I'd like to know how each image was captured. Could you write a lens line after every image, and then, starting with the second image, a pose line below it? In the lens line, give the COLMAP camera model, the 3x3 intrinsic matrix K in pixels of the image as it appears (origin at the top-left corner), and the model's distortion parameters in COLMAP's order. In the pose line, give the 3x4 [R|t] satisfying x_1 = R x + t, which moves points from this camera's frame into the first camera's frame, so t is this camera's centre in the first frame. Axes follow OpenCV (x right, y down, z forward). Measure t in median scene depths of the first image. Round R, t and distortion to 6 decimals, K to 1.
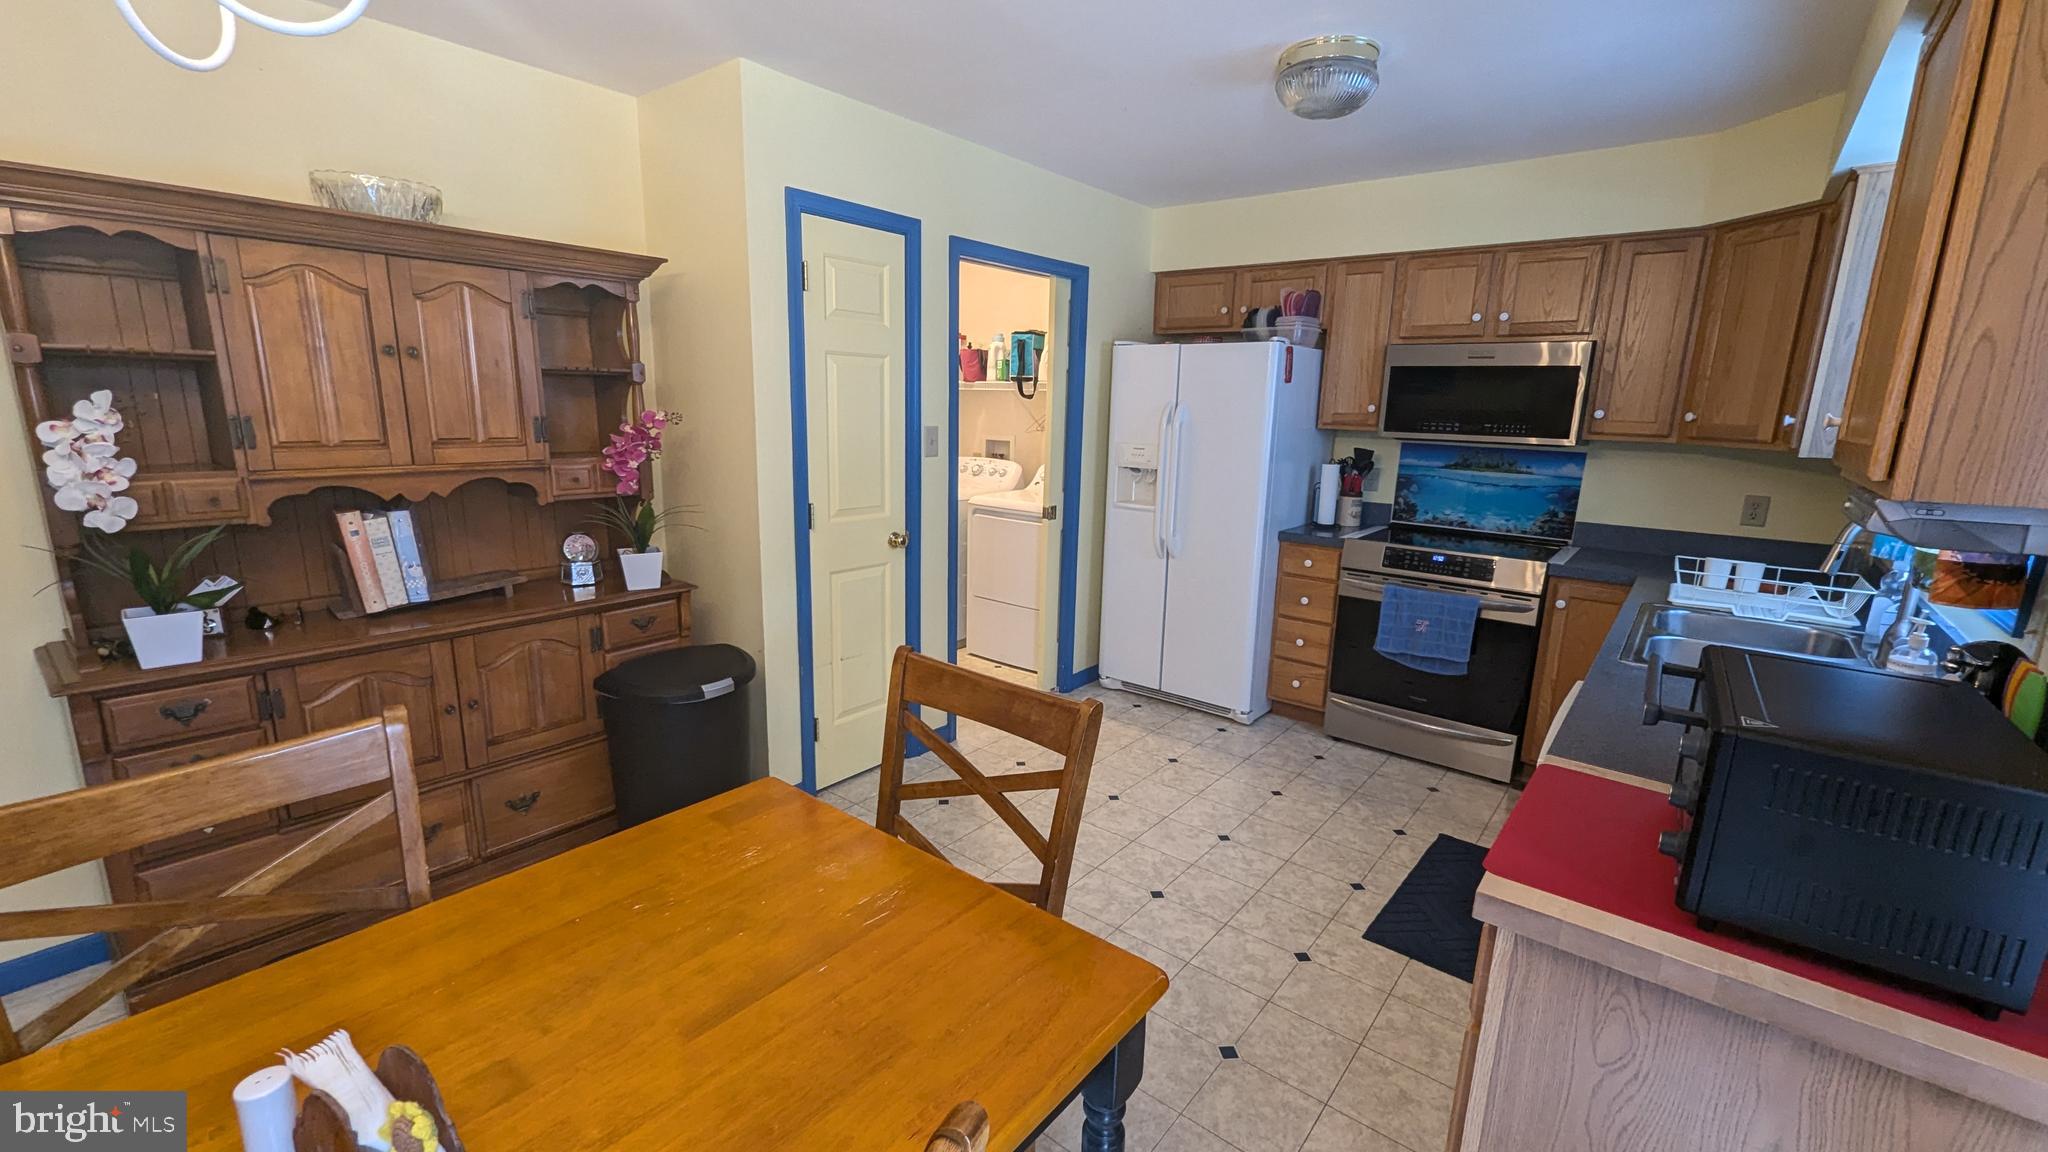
lens RADIAL K [[839.8, 0, 1027.4], [0, 839.8, 575.7], [0, 0, 1]] dist [0.000031, -0.000141]
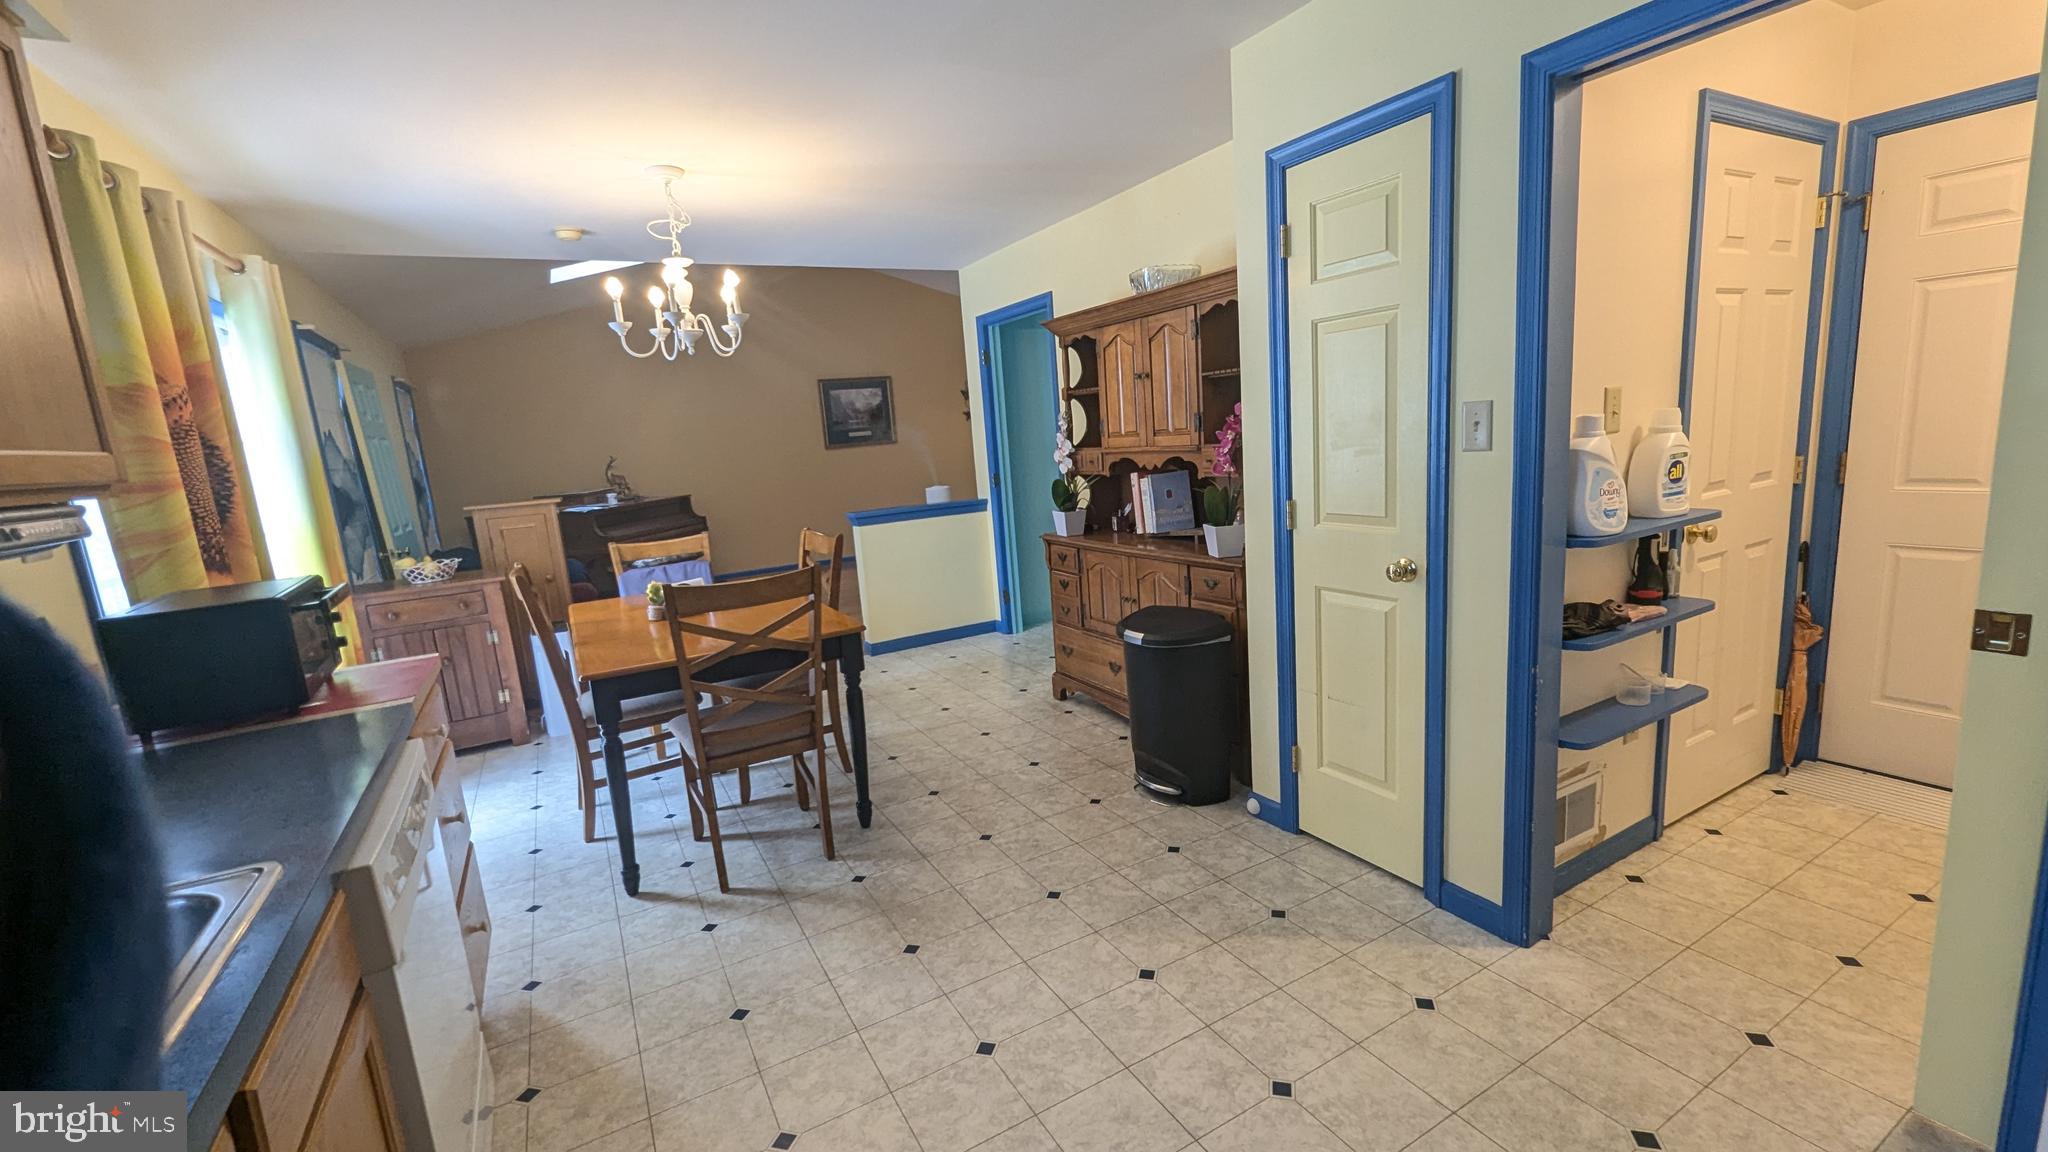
lens RADIAL K [[839.8, 0, 1026.5], [0, 839.8, 580.9], [0, 0, 1]] dist [0.000031, -0.000141]
pose [[-0.362535, 0.167892, -0.916723, 0.858298], [-0.131768, 0.964525, 0.228756, -0.220366], [0.922608, 0.203727, -0.327552, 1.360450]]
